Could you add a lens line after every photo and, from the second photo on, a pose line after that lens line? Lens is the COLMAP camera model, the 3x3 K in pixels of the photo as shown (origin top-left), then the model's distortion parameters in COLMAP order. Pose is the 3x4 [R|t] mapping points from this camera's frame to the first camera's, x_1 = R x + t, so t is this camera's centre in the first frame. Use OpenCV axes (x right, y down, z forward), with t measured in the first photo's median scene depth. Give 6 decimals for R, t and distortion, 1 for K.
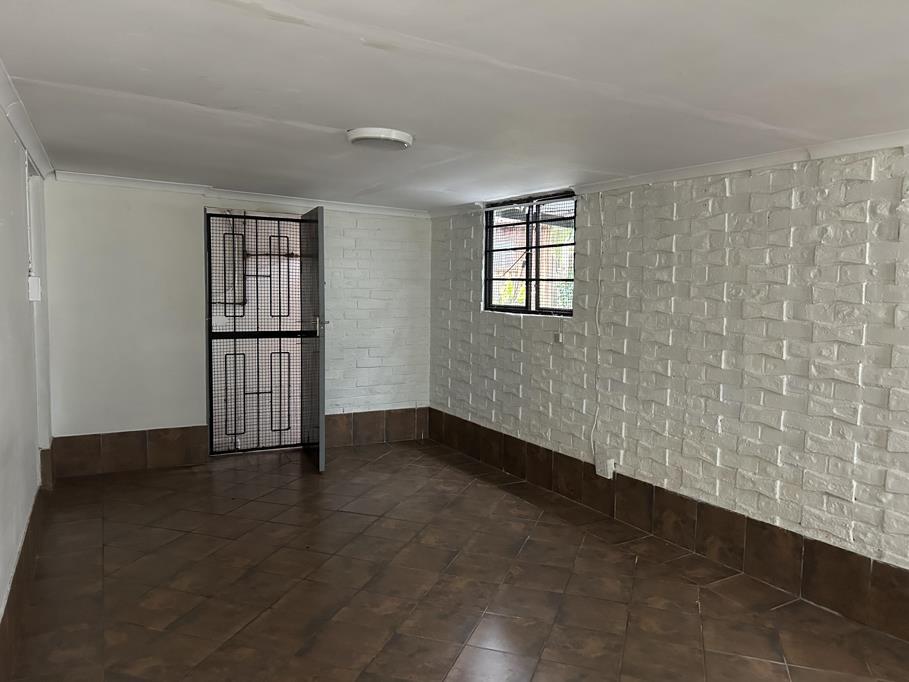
lens RADIAL K [[672.8, 0, 450.9], [0, 672.8, 340.0], [0, 0, 1]] dist [0.084086, -0.002161]
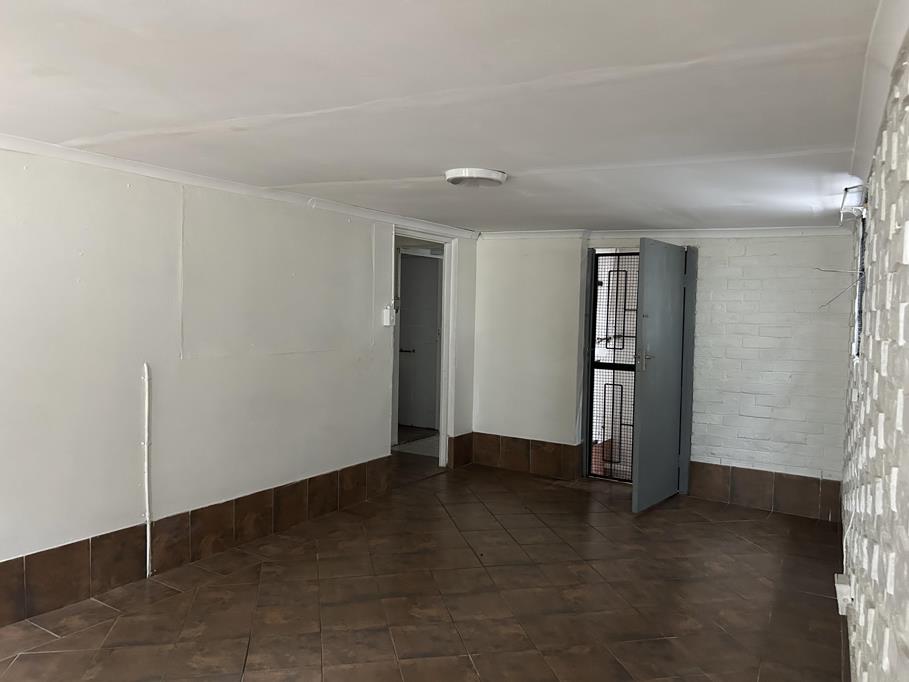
lens RADIAL K [[672.8, 0, 450.9], [0, 672.8, 340.0], [0, 0, 1]] dist [0.084086, -0.002161]
pose [[0.526285, 0.033505, -0.849648, 0.481646], [-0.085582, 0.996237, -0.013726, -0.013231], [0.845990, 0.079939, 0.527172, 0.255670]]
